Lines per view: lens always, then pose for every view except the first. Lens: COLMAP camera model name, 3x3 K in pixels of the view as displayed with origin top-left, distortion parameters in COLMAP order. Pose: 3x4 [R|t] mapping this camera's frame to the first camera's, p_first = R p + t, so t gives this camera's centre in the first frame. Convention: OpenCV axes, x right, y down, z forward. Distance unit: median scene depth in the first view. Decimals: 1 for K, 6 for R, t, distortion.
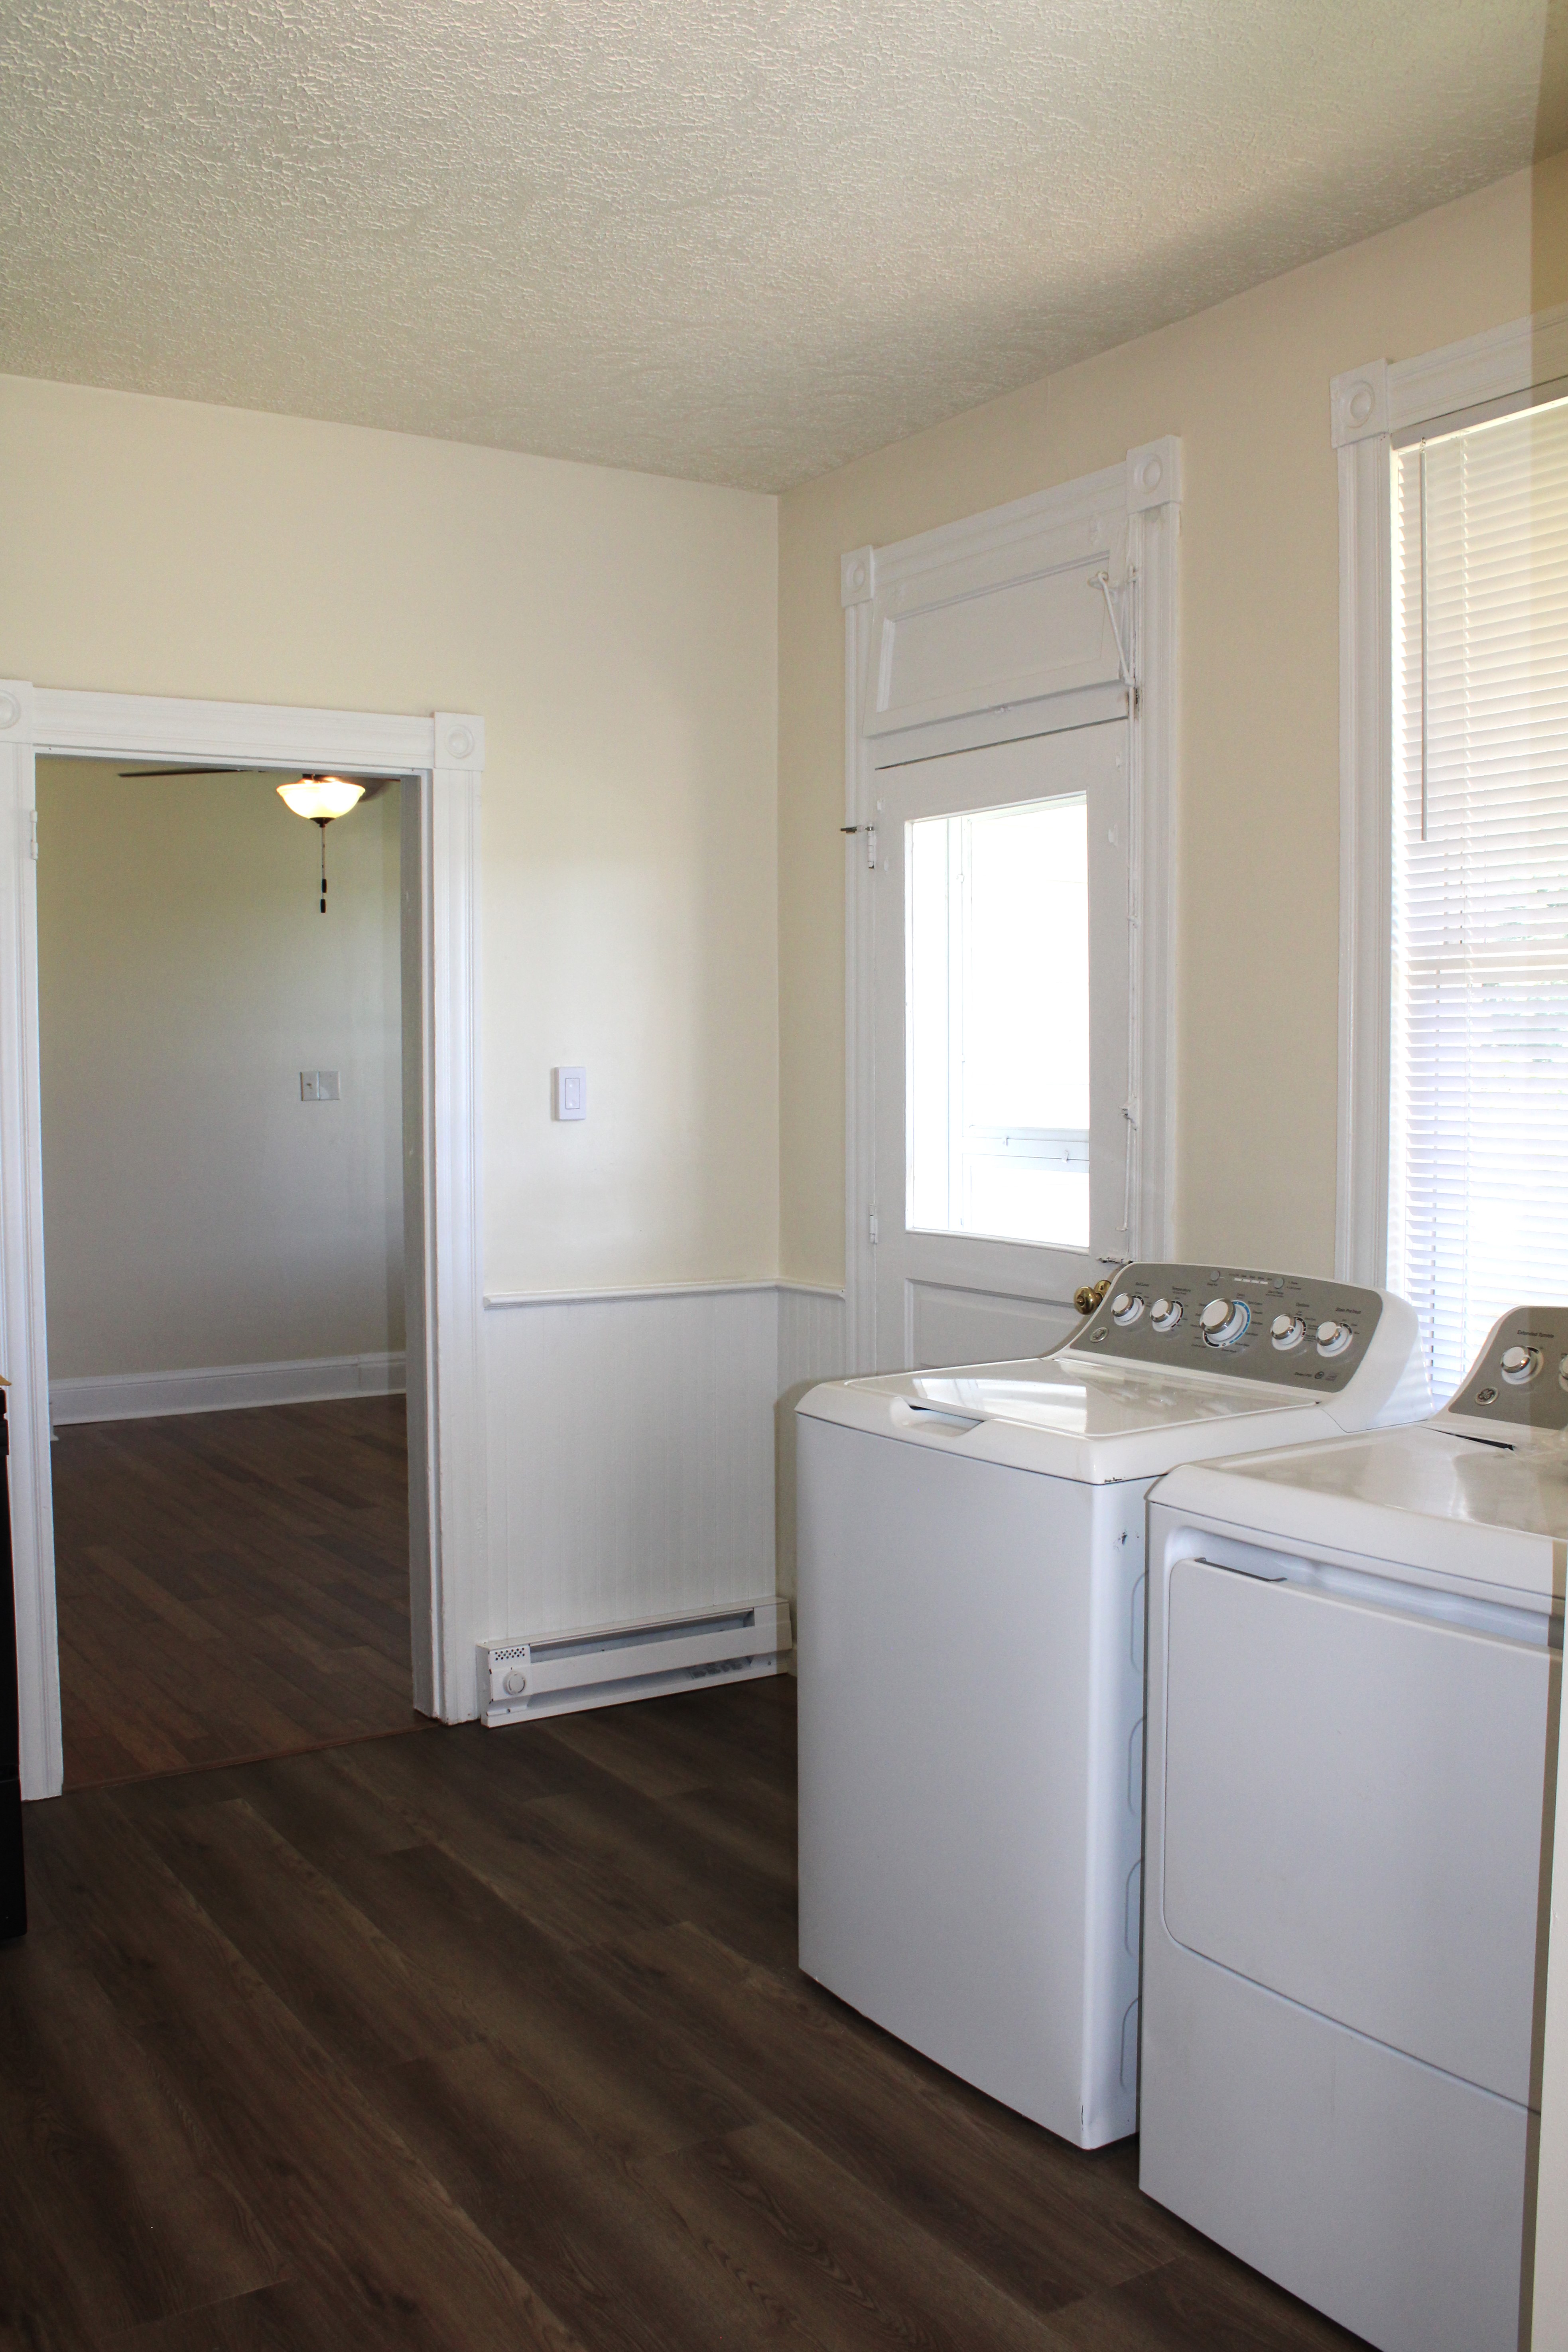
lens RADIAL K [[2071.6, 0, 784.0], [0, 2071.6, 1176.0], [0, 0, 1]] dist [-0.146361, 0.007840]
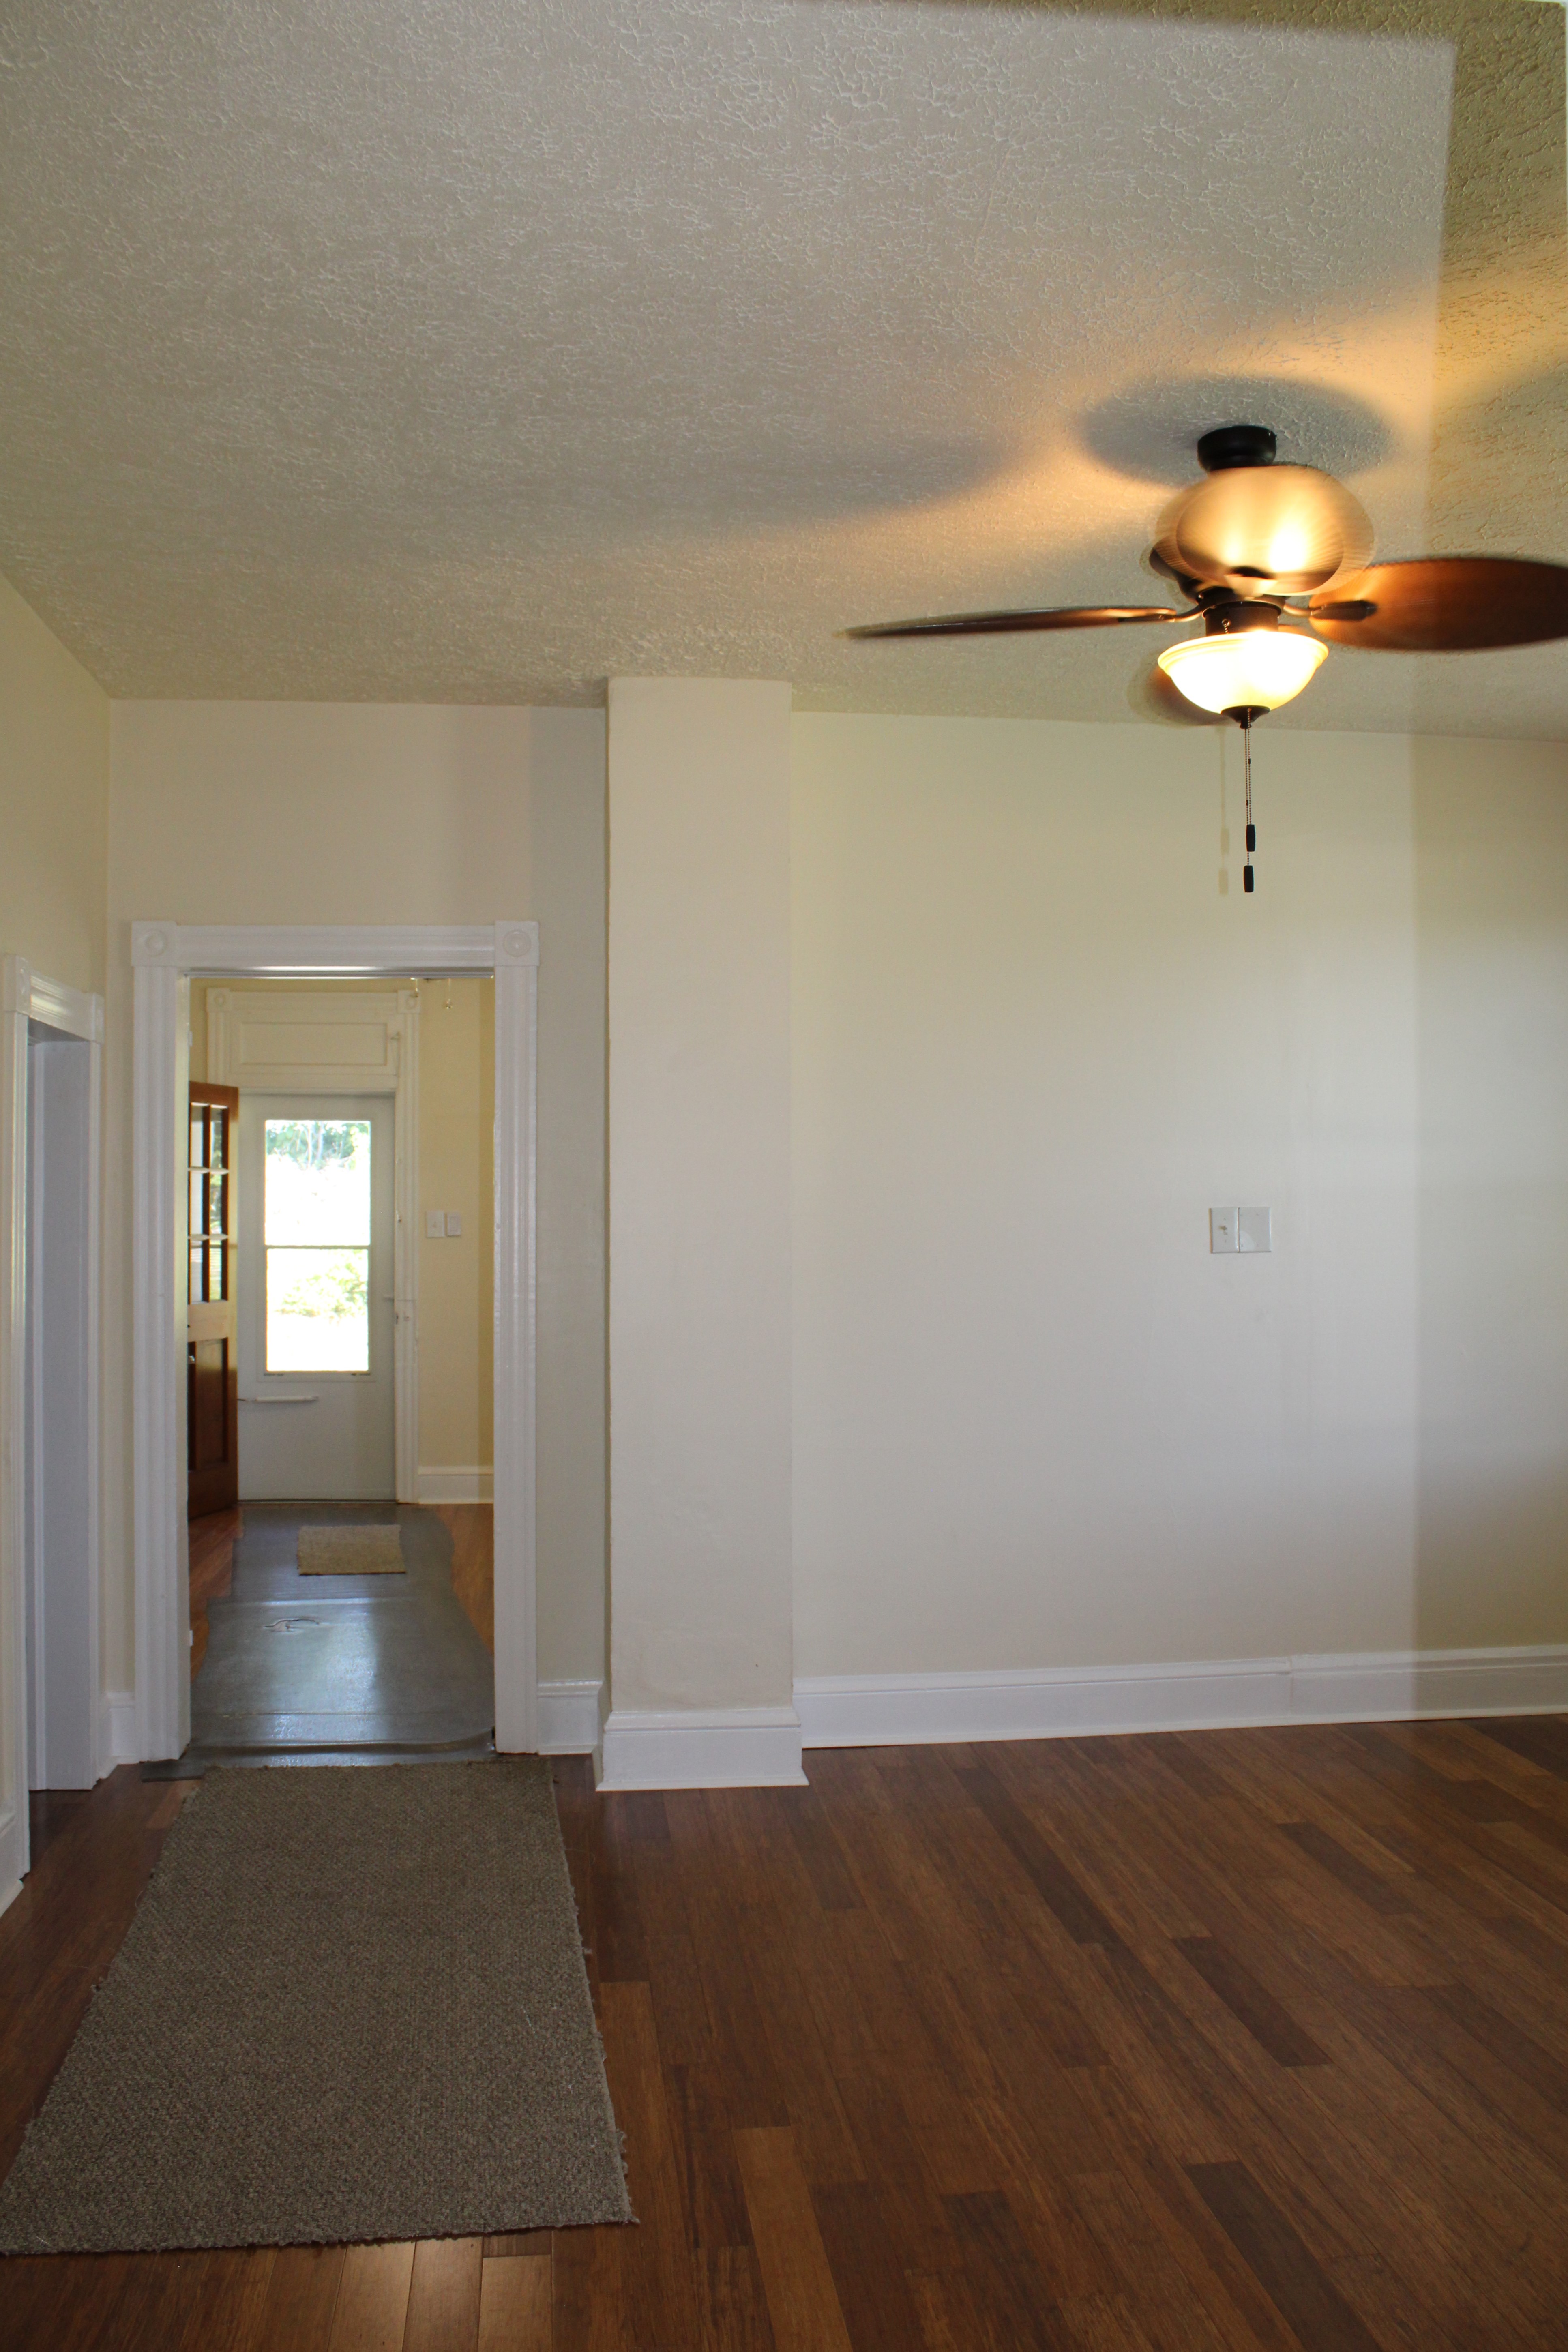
lens RADIAL K [[1989.4, 0, 784.0], [0, 1989.4, 1176.0], [0, 0, 1]] dist [-0.143917, 0.011772]
pose [[0.901465, -0.002938, -0.432843, -0.105926], [-0.027070, 0.997637, -0.063151, -0.021736], [0.432005, 0.068645, 0.899255, 0.465118]]
